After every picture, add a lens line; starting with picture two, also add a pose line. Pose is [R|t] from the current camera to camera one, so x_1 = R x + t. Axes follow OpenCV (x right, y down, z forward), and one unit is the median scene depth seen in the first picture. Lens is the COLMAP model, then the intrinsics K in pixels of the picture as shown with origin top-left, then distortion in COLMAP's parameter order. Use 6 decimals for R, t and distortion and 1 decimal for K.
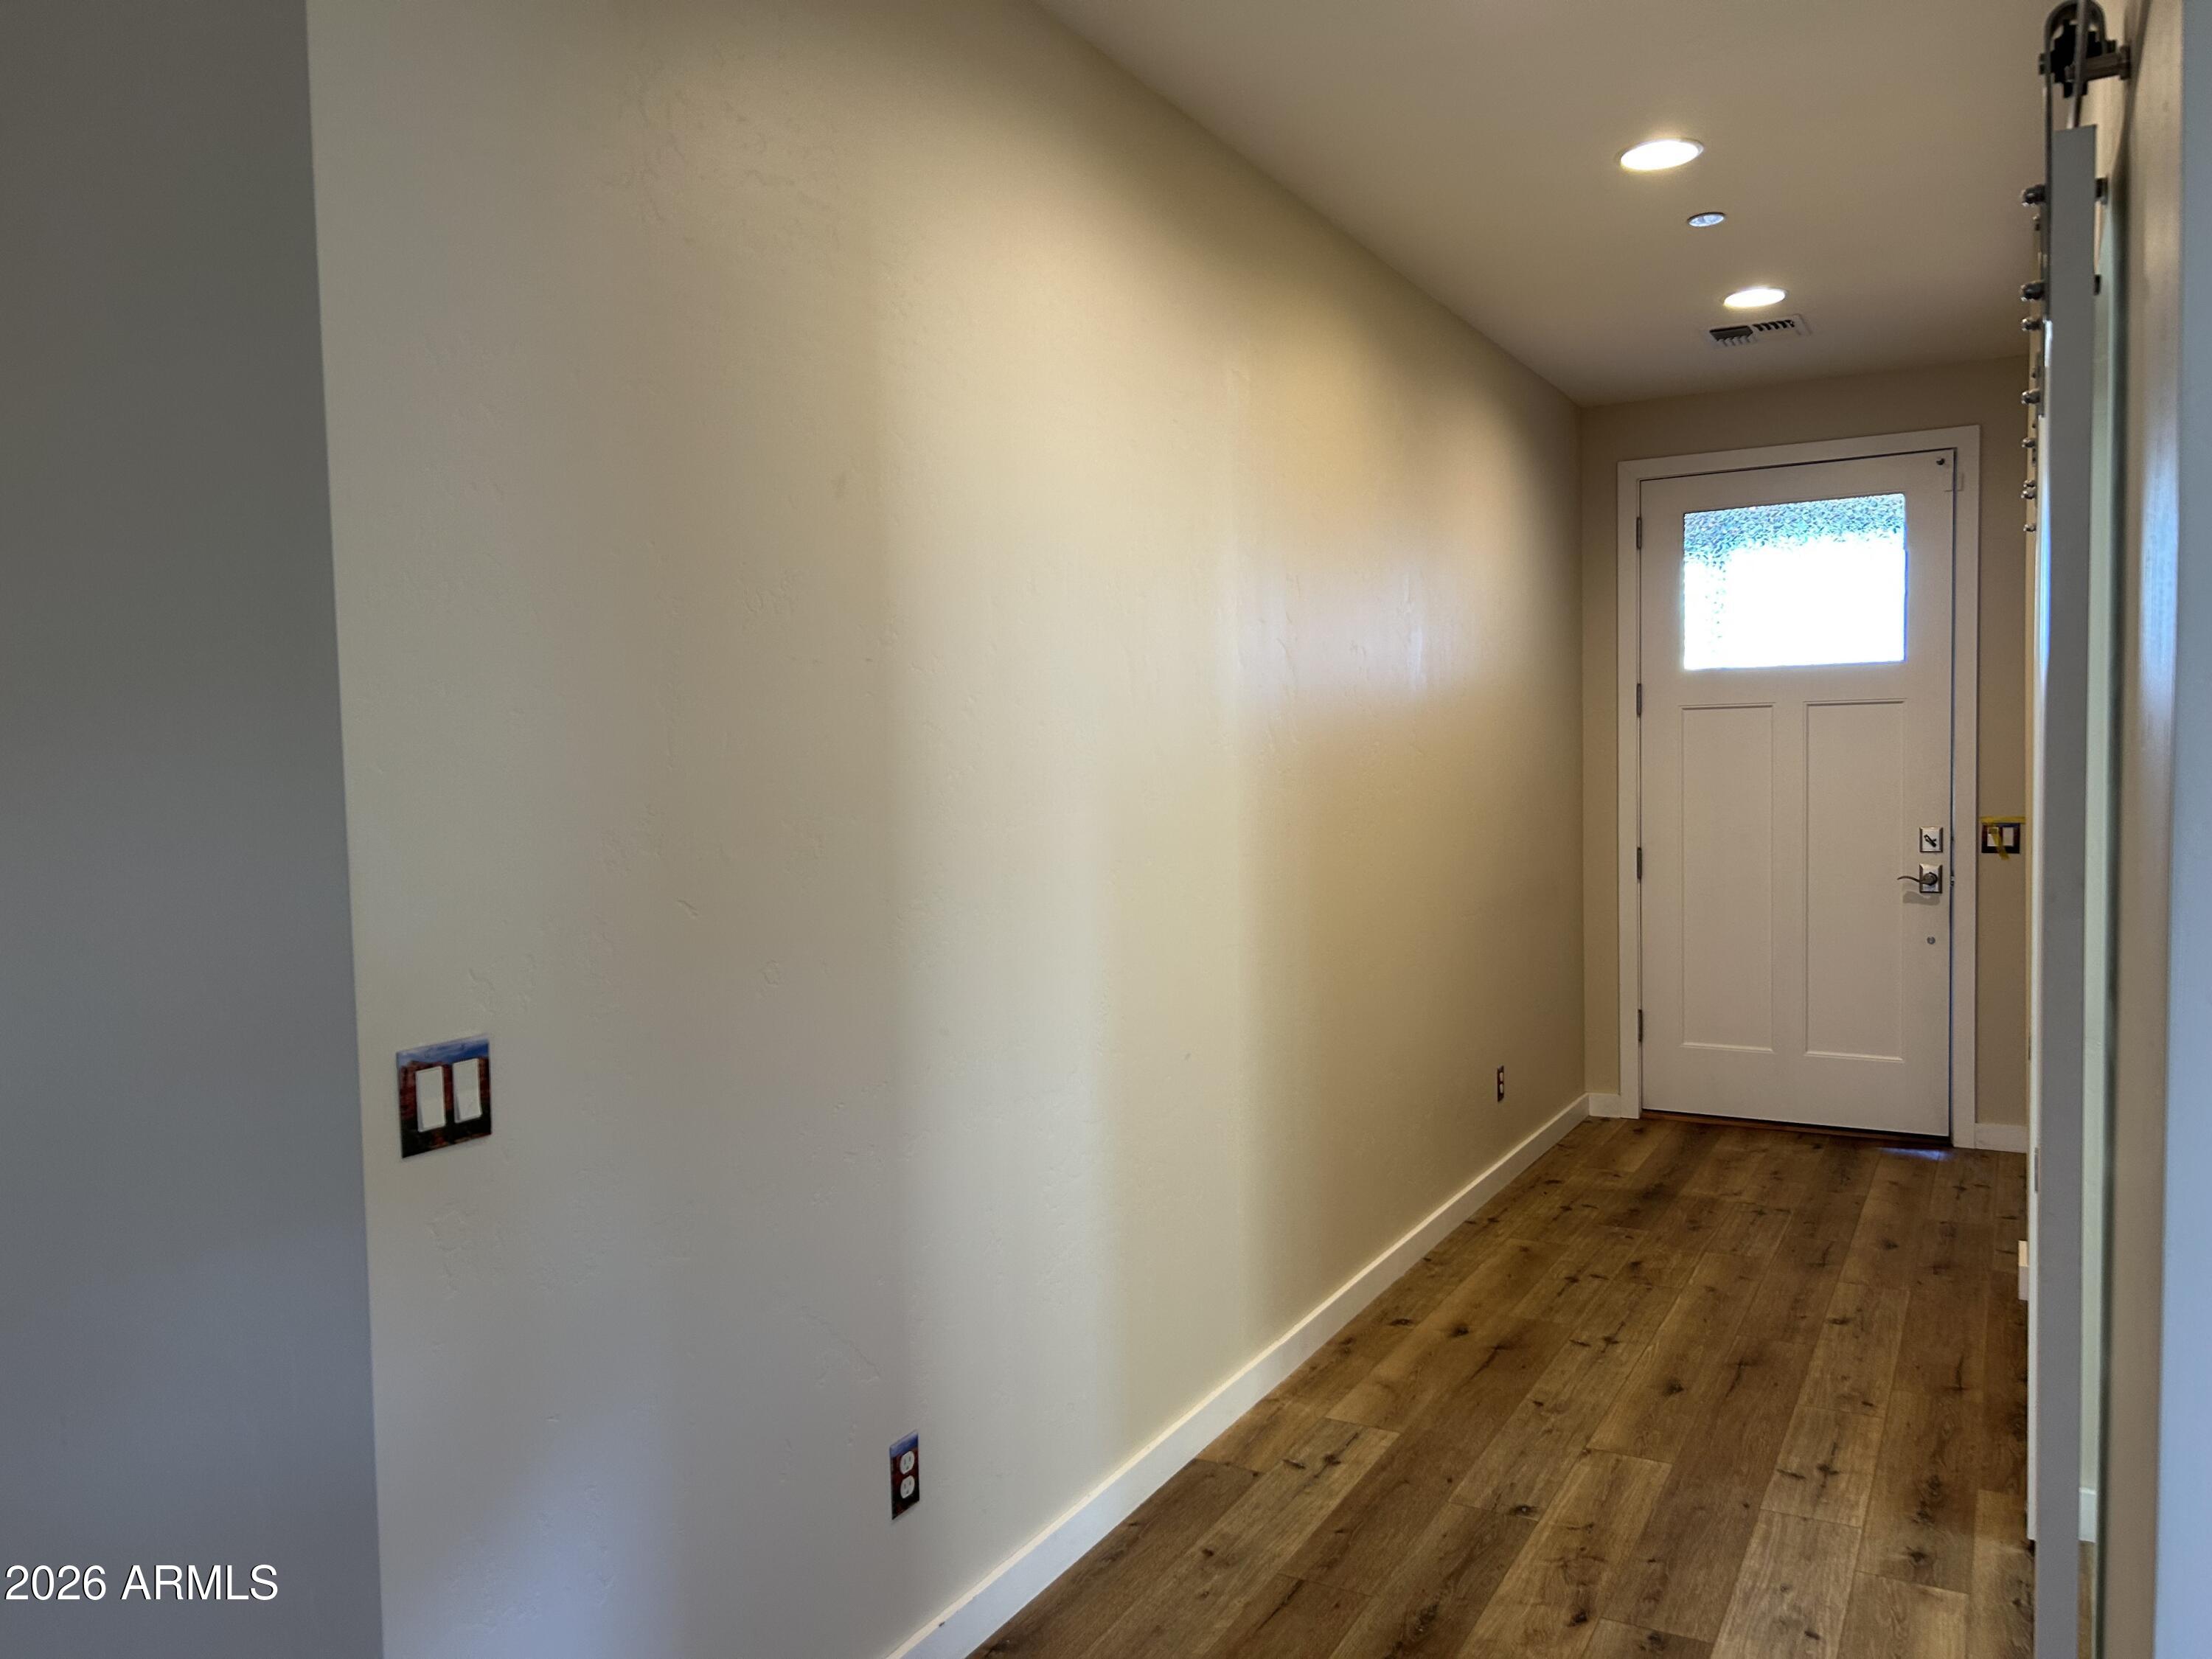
lens RADIAL K [[1658.9, 0, 1105.4], [0, 1658.9, 833.1], [0, 0, 1]] dist [0.000039, -0.003407]
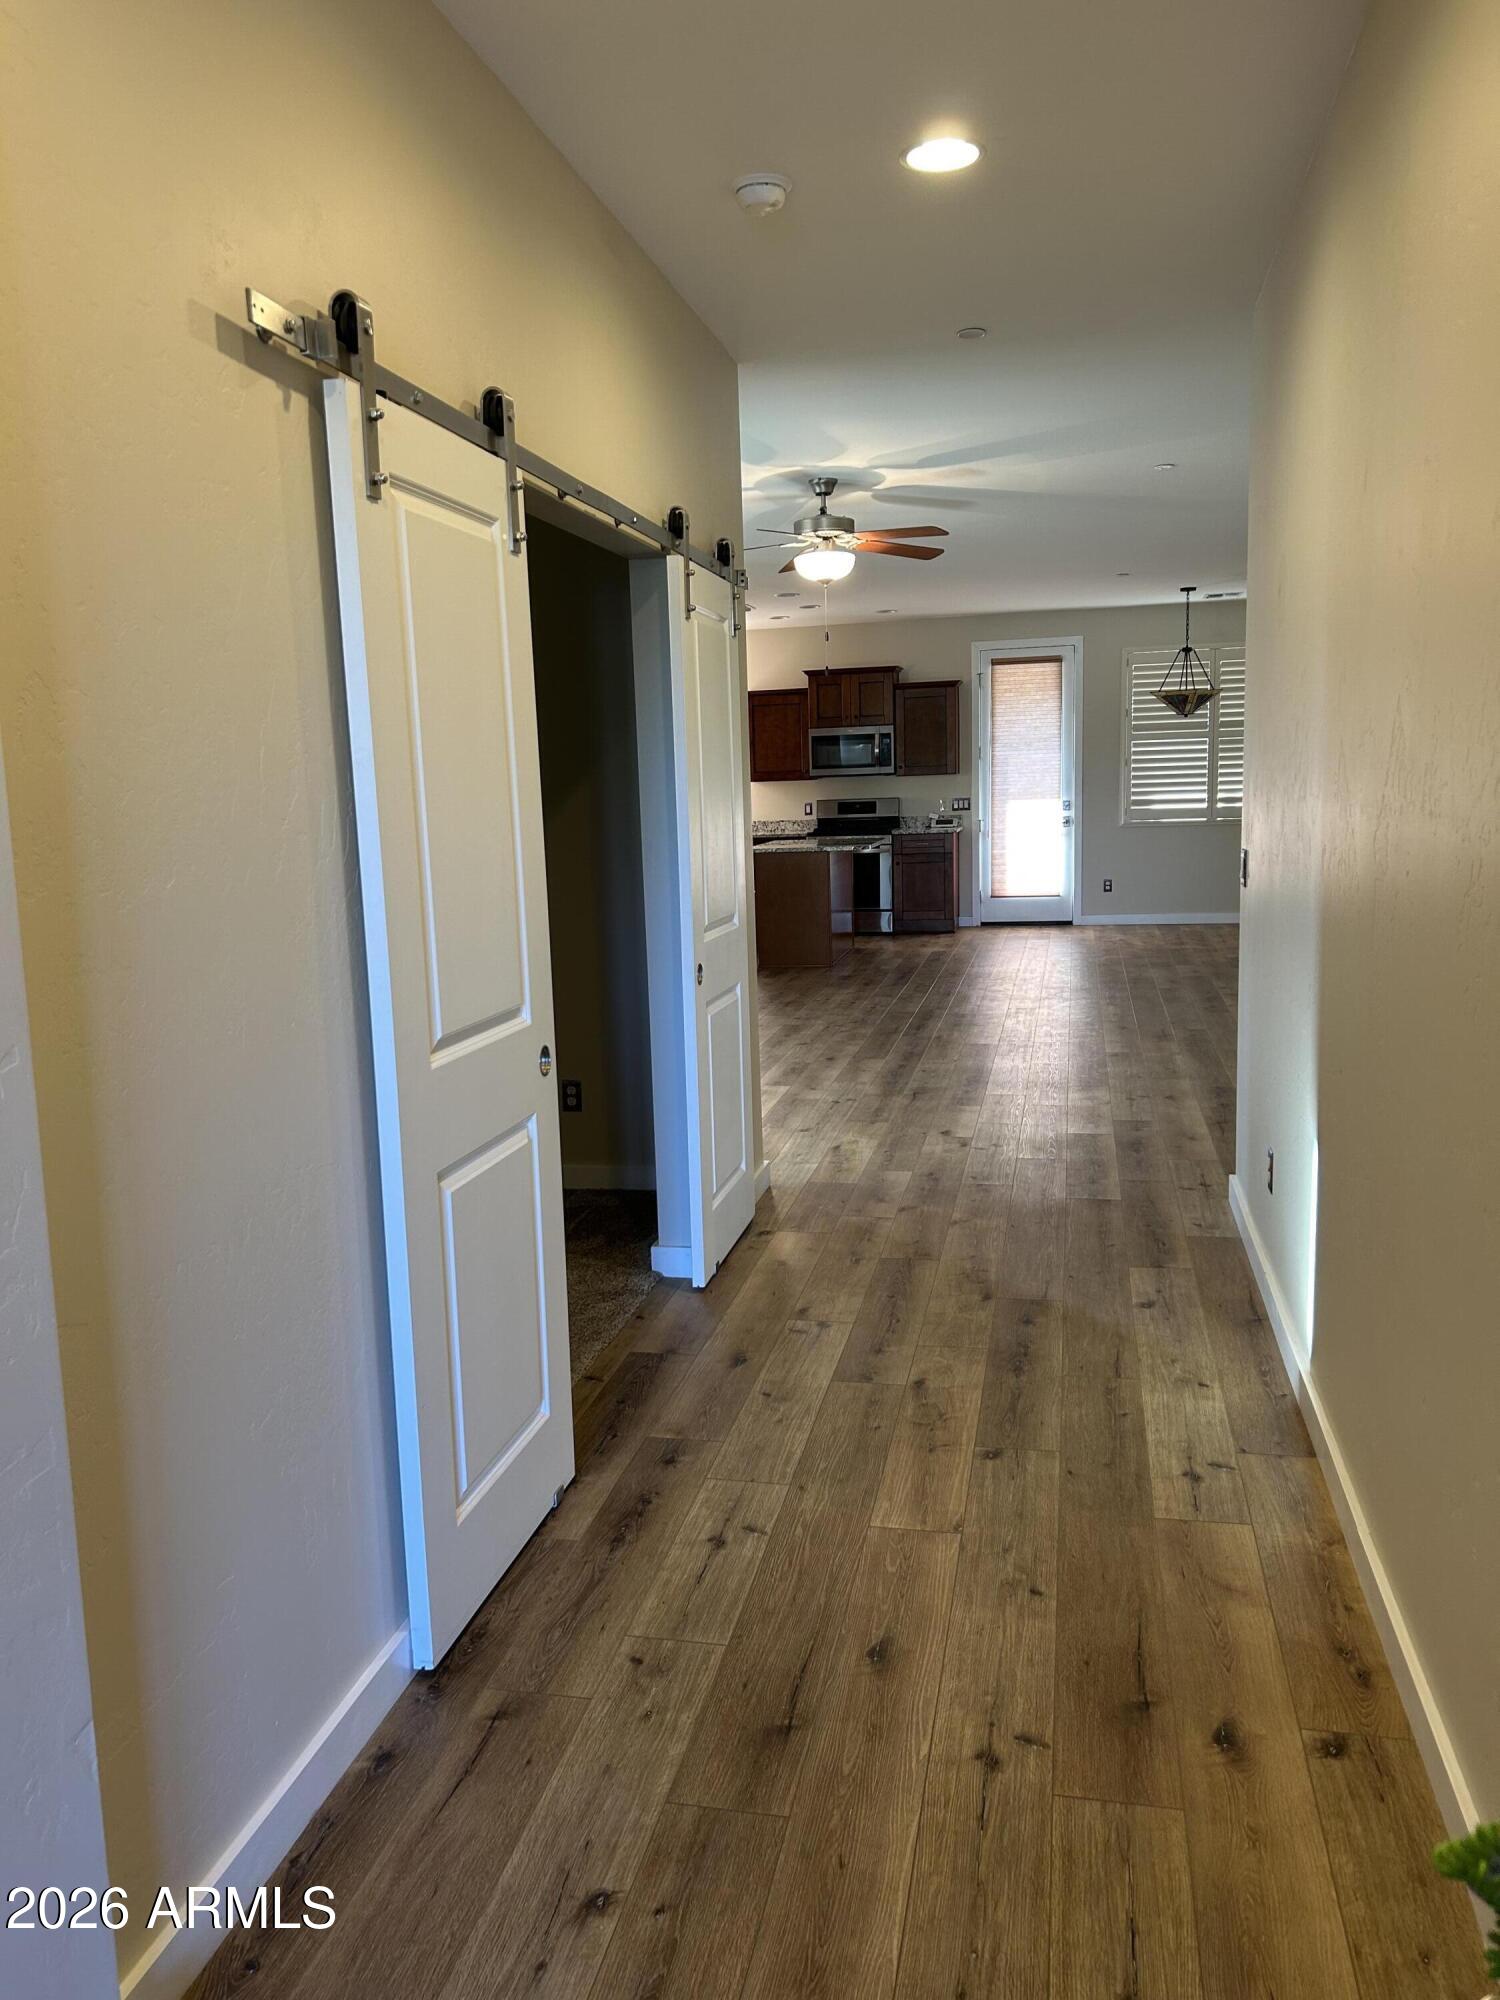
lens RADIAL K [[1499.9, 0, 749.4], [0, 1499.9, 1000.0], [0, 0, 1]] dist [0.000039, -0.003407]
pose [[-0.955973, 0.096627, -0.277092, 0.614671], [0.040545, 0.978670, 0.201399, -0.092376], [0.290642, 0.181297, -0.939499, 1.725468]]
